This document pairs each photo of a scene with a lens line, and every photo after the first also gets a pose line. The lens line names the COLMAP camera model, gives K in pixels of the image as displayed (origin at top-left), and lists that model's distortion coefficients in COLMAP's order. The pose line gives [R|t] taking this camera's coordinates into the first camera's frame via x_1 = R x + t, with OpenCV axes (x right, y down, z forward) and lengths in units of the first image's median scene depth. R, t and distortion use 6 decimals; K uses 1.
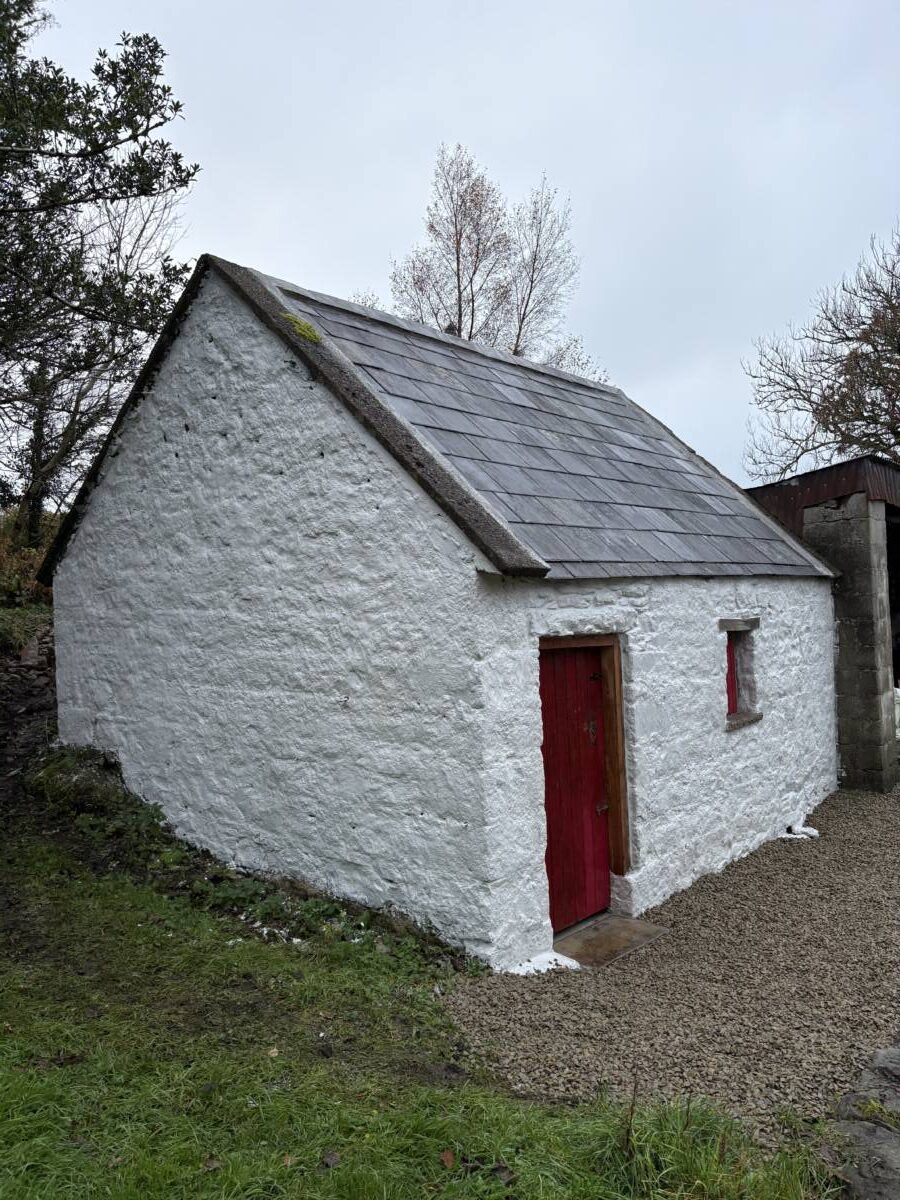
lens RADIAL K [[903.3, 0, 449.9], [0, 903.3, 600.0], [0, 0, 1]] dist [0.002699, -0.000622]
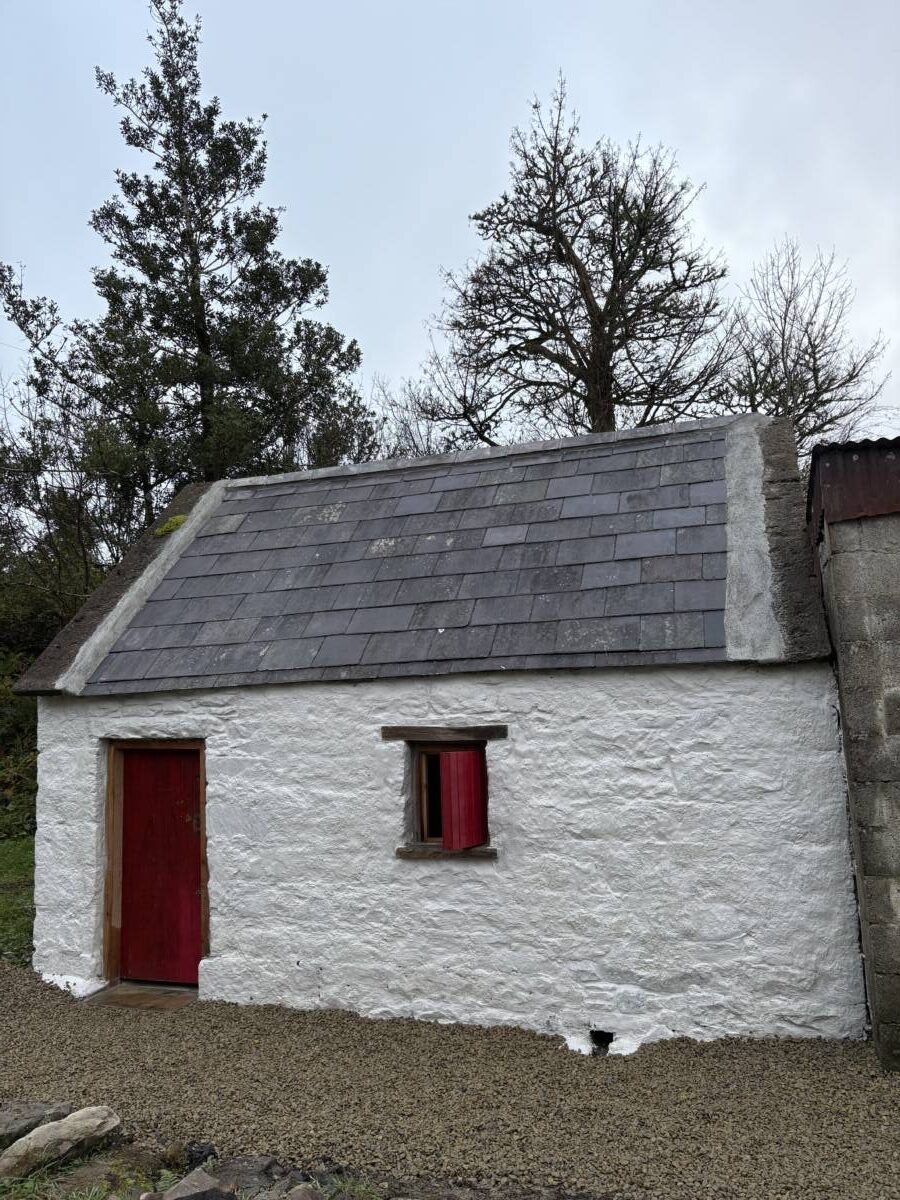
lens RADIAL K [[903.3, 0, 450.1], [0, 903.3, 596.9], [0, 0, 1]] dist [0.002699, -0.000622]
pose [[0.369766, -0.098761, -0.923861, 1.395277], [0.029647, 0.995083, -0.094509, -0.024268], [0.928652, 0.007557, 0.370876, 0.877804]]
